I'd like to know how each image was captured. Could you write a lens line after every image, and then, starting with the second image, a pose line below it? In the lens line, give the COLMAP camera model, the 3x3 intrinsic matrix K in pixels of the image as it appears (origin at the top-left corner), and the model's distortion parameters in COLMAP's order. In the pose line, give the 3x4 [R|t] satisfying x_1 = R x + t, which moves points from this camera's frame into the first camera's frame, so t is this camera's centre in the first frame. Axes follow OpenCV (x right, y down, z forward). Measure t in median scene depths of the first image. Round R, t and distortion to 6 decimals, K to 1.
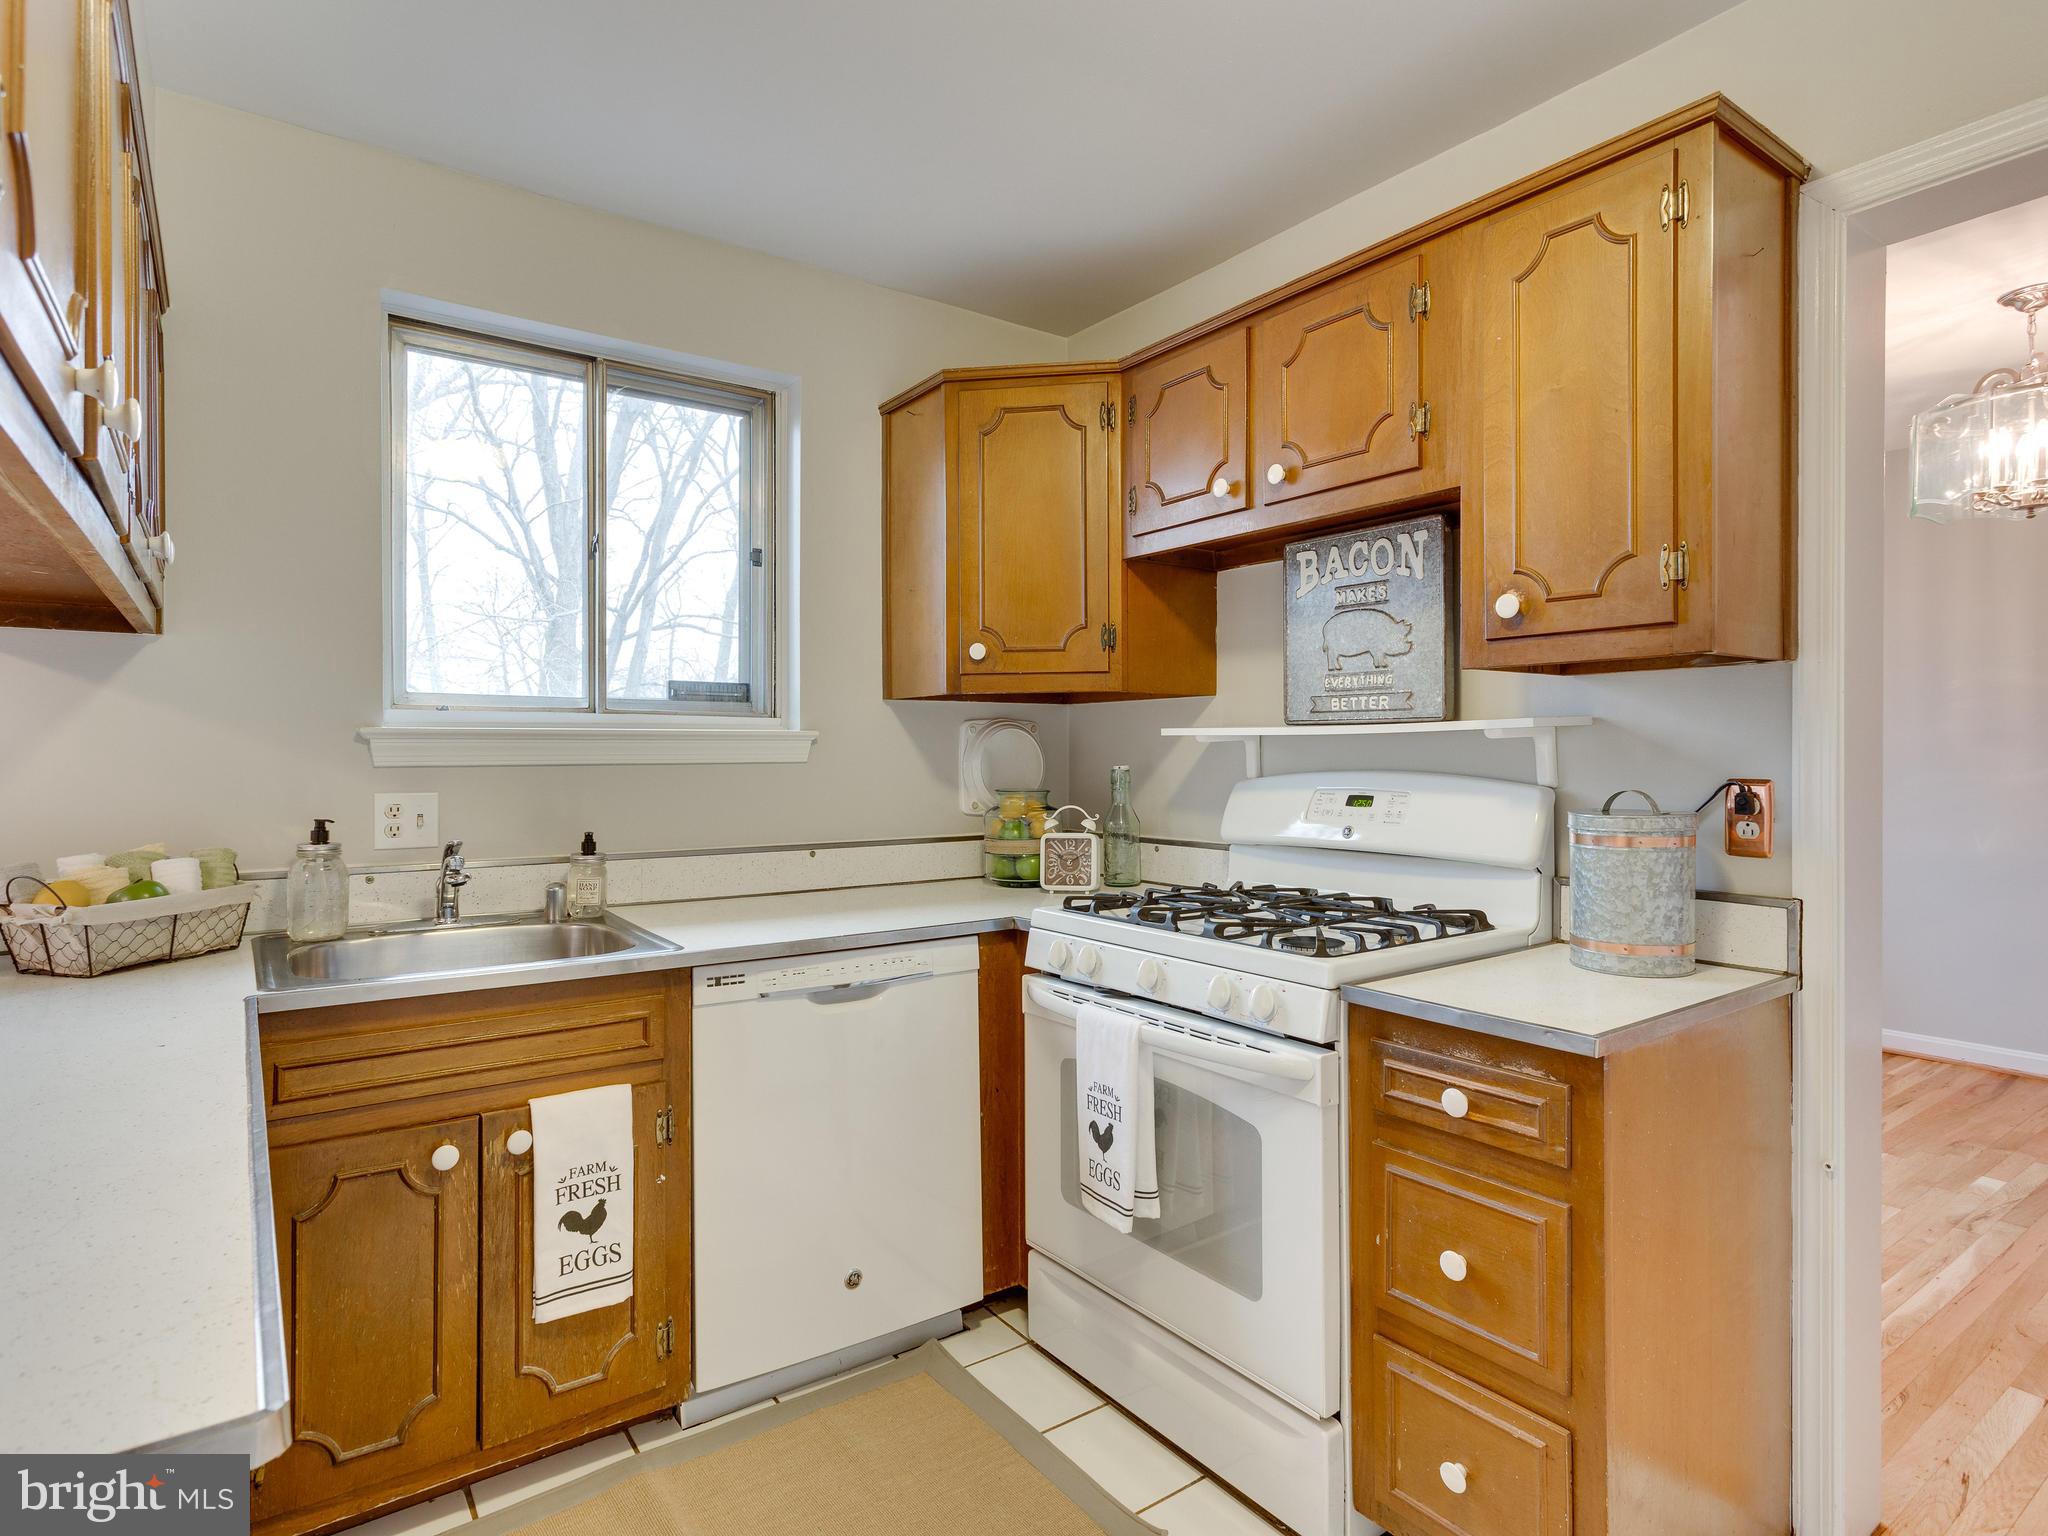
lens RADIAL K [[1109.3, 0, 1104.9], [0, 1109.3, 761.8], [0, 0, 1]] dist [0.001905, 0.003364]
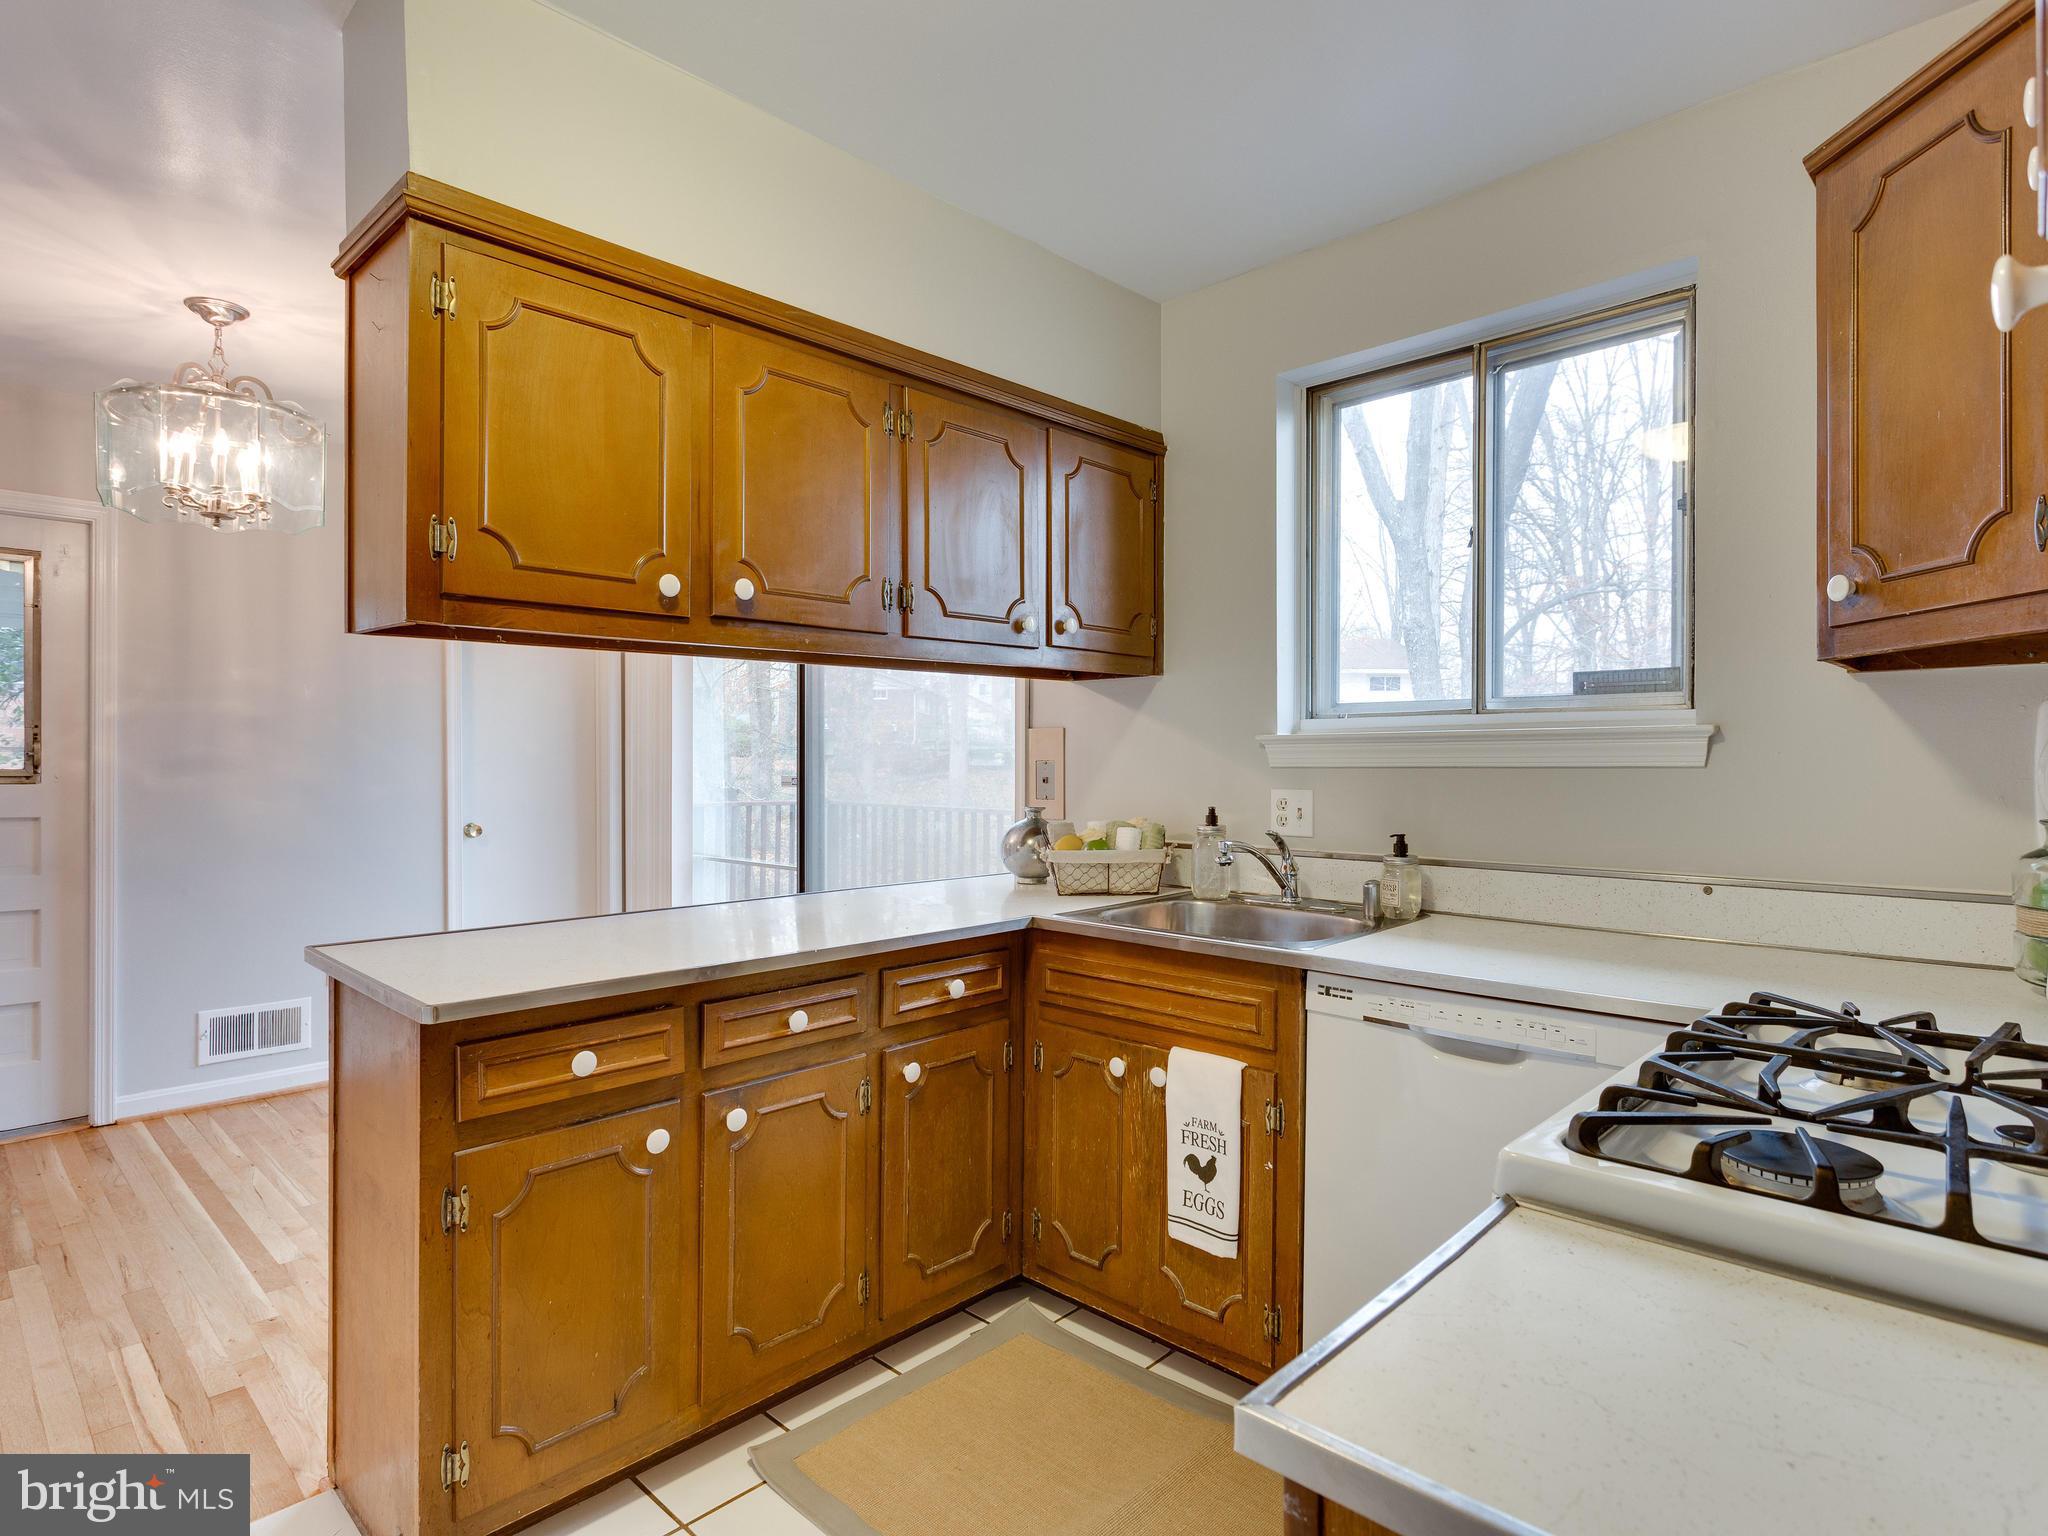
lens RADIAL K [[1109.3, 0, 950.8], [0, 1109.3, 760.8], [0, 0, 1]] dist [0.001905, 0.003364]
pose [[0.108312, -0.000659, -0.994117, 0.524792], [-0.006542, 0.999978, -0.001376, 0.001082], [0.994095, 0.006653, 0.108305, 0.518208]]
